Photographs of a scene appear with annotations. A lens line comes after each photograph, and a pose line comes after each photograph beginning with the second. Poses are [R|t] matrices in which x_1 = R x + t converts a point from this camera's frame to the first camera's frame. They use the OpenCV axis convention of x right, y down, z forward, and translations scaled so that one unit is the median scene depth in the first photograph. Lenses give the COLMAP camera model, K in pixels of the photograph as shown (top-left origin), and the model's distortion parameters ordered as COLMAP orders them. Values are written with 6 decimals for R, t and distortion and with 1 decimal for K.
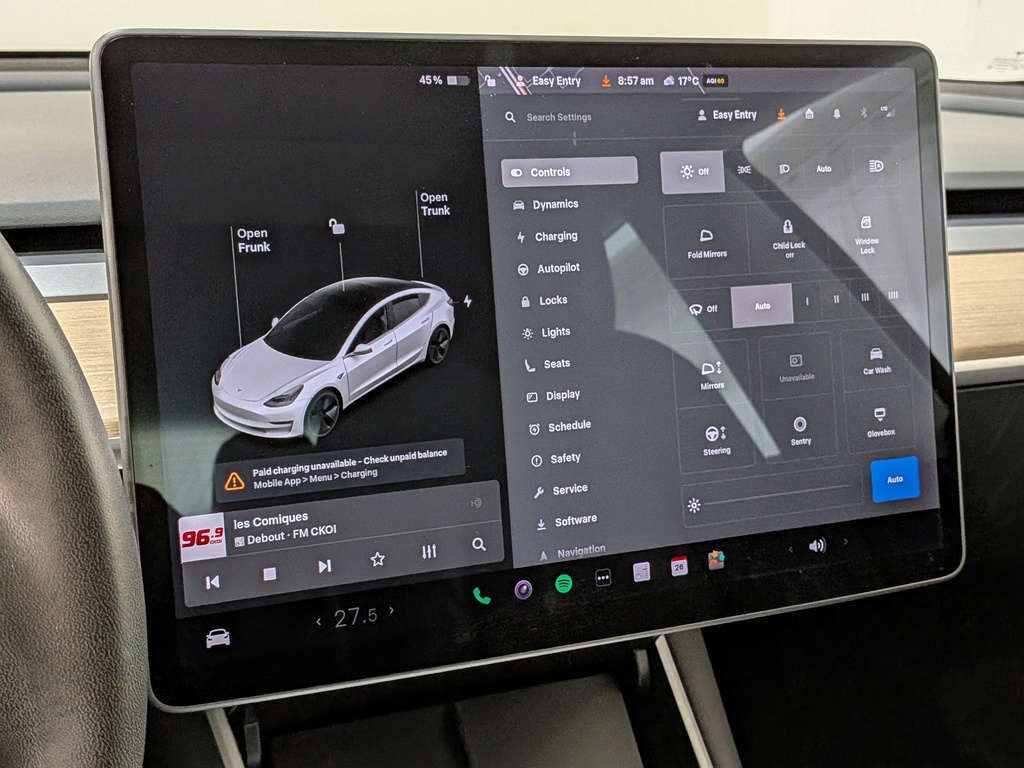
lens RADIAL K [[1494.7, 0, 514.1], [0, 1494.7, 388.0], [0, 0, 1]] dist [0.068114, 0.000000]
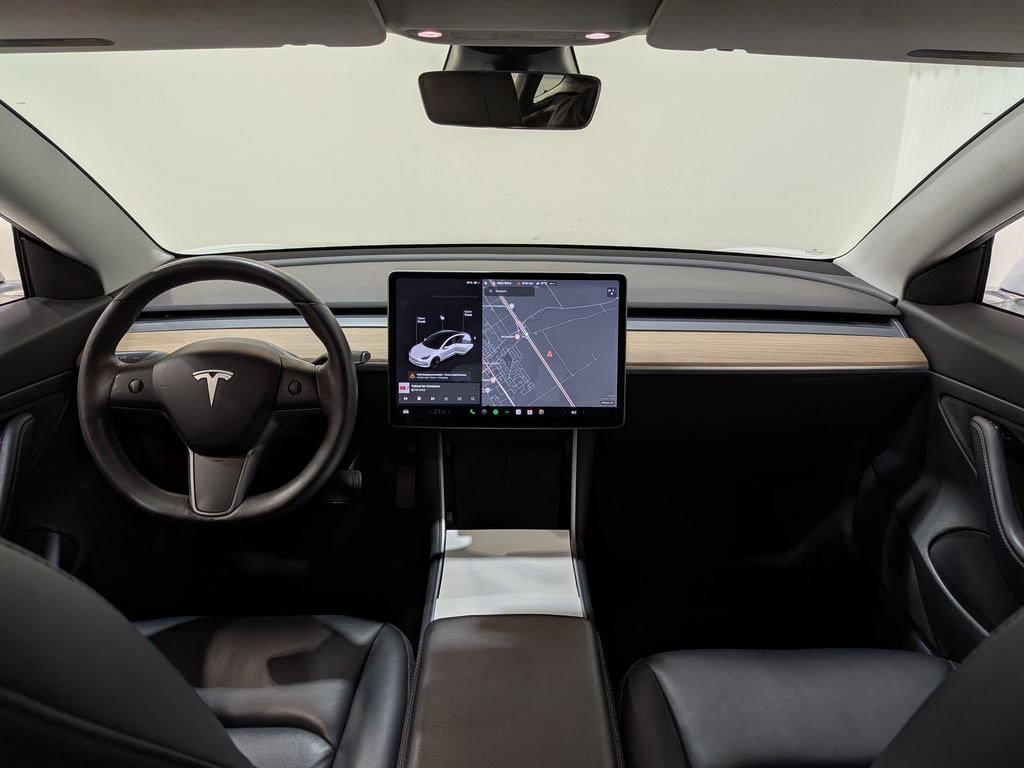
lens RADIAL K [[735.2, 0, 519.1], [0, 735.2, 381.4], [0, 0, 1]] dist [0.056958, -0.045062]
pose [[0.909775, 0.107083, -0.401052, 0.887853], [-0.090539, 0.994081, 0.060039, -0.072108], [0.405107, -0.018311, 0.914086, -0.758477]]
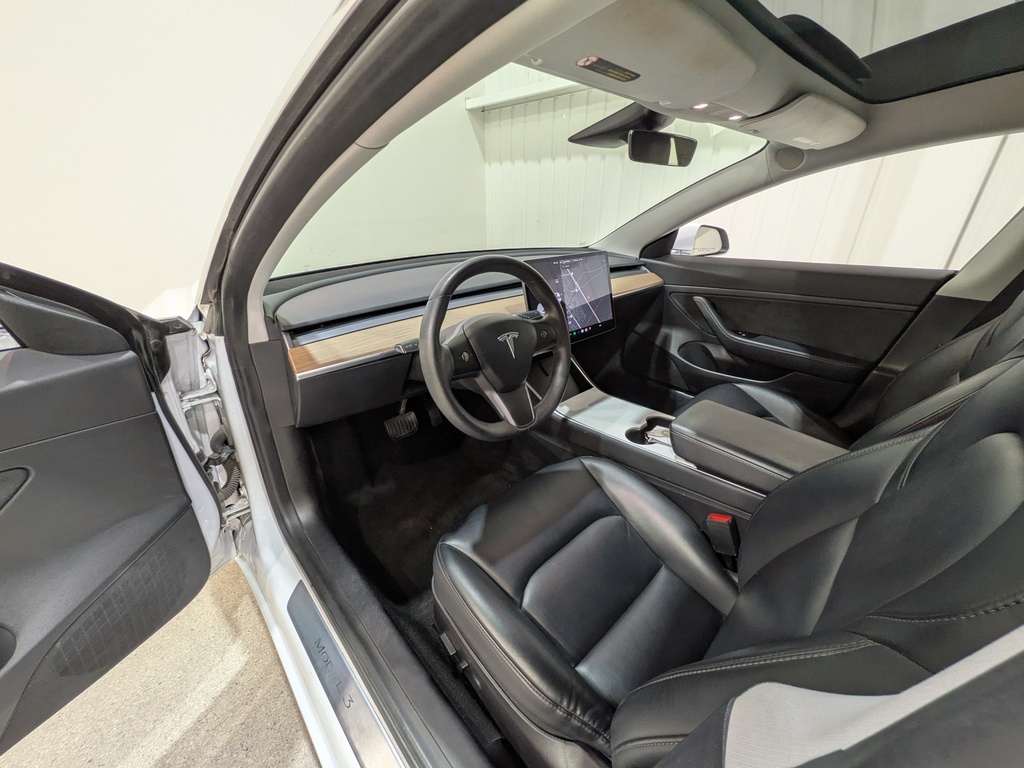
lens RADIAL K [[400.2, 0, 510.3], [0, 400.2, 383.7], [0, 0, 1]] dist [-0.002080, -0.000230]
pose [[0.952262, -0.156587, 0.262066, -0.836294], [0.115311, 0.979334, 0.166159, 0.013329], [-0.282668, -0.128008, 0.950638, -0.799575]]
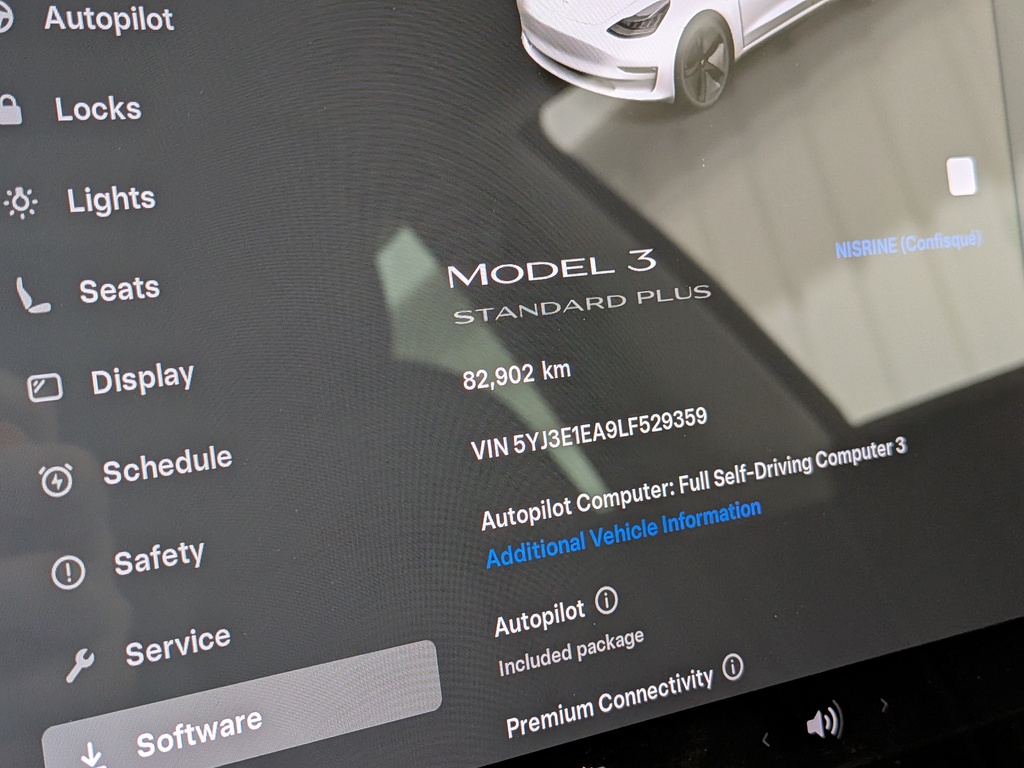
lens RADIAL K [[1494.7, 0, 508.6], [0, 1494.7, 385.8], [0, 0, 1]] dist [0.068114, 0.000000]
pose [[0.991257, -0.053543, 0.120596, 0.078660], [0.059781, 0.997022, -0.048717, 0.030114], [-0.117628, 0.055500, 0.991506, 0.668315]]
